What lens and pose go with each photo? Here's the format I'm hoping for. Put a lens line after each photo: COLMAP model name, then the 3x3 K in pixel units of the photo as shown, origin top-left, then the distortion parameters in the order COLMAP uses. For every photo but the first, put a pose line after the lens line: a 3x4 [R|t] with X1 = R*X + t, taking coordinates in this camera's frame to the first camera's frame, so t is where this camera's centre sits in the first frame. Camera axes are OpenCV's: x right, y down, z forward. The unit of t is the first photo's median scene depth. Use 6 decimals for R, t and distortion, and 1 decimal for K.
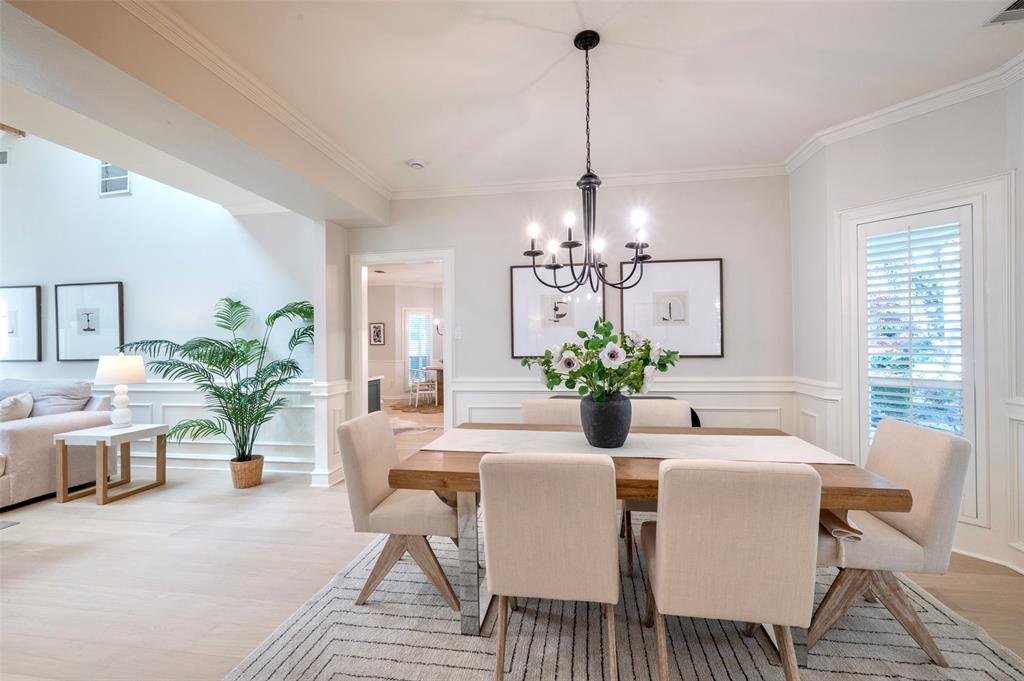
lens RADIAL K [[445.4, 0, 516.3], [0, 445.4, 342.4], [0, 0, 1]] dist [-0.003850, 0.000010]
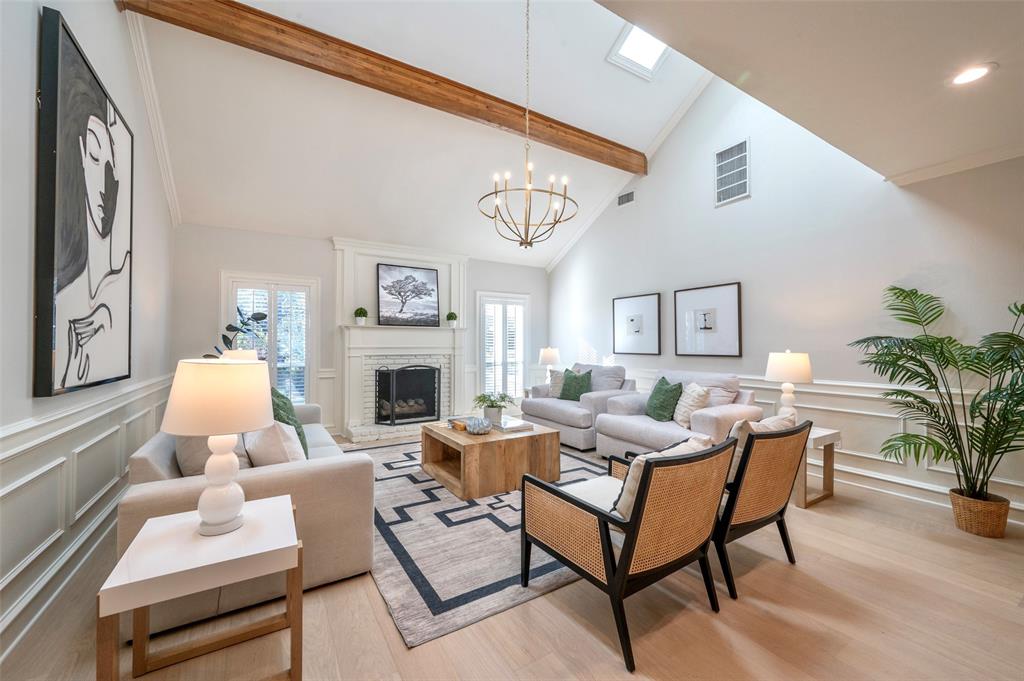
lens RADIAL K [[401.2, 0, 508.6], [0, 401.2, 332.6], [0, 0, 1]] dist [-0.002831, -0.000377]
pose [[0.652806, -0.008601, -0.757477, -0.597224], [-0.010917, 0.999725, -0.020760, 0.009688], [0.757447, 0.021822, 0.652532, -0.030468]]
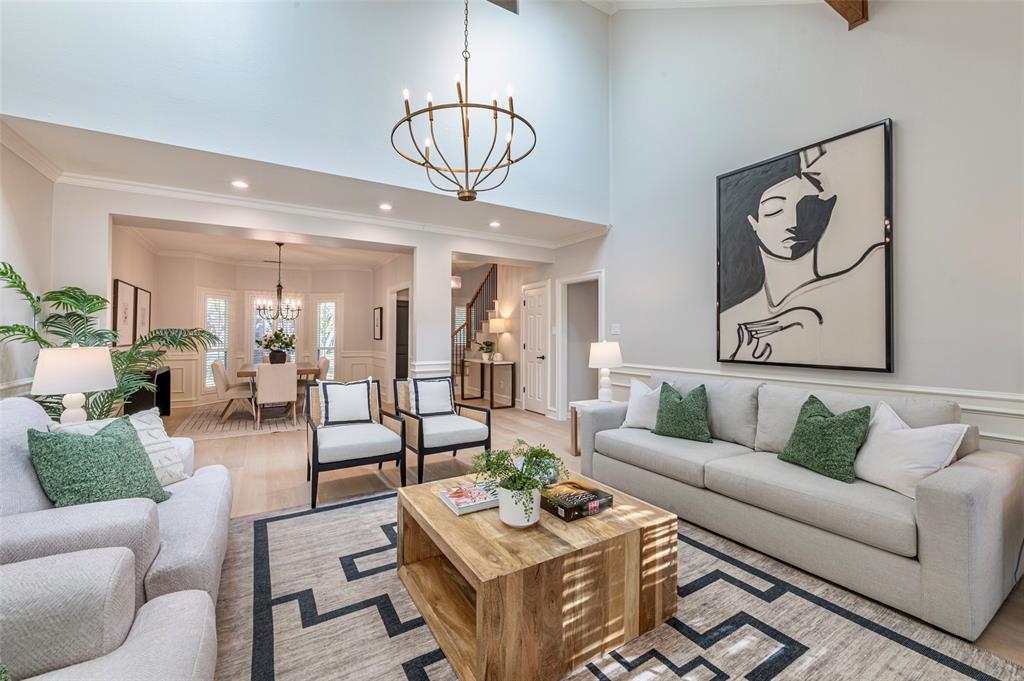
lens RADIAL K [[401.2, 0, 502.0], [0, 401.2, 327.0], [0, 0, 1]] dist [-0.002831, -0.000377]
pose [[-0.633703, 0.028022, 0.773069, -1.657896], [0.008298, 0.999532, -0.029428, 0.019351], [-0.773532, -0.012233, -0.633639, 0.845326]]
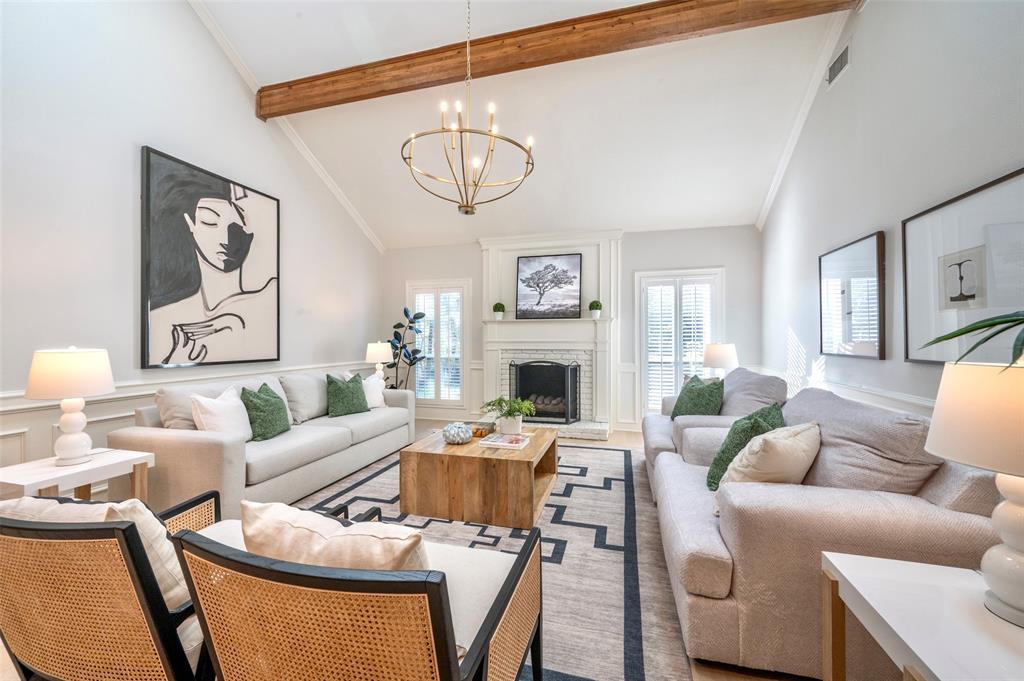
lens RADIAL K [[401.2, 0, 522.1], [0, 401.2, 334.0], [0, 0, 1]] dist [-0.002831, -0.000377]
pose [[-0.111565, 0.002154, -0.993755, -0.574985], [0.000742, 0.999998, 0.002084, 0.008409], [0.993757, -0.000505, -0.111567, 0.679408]]
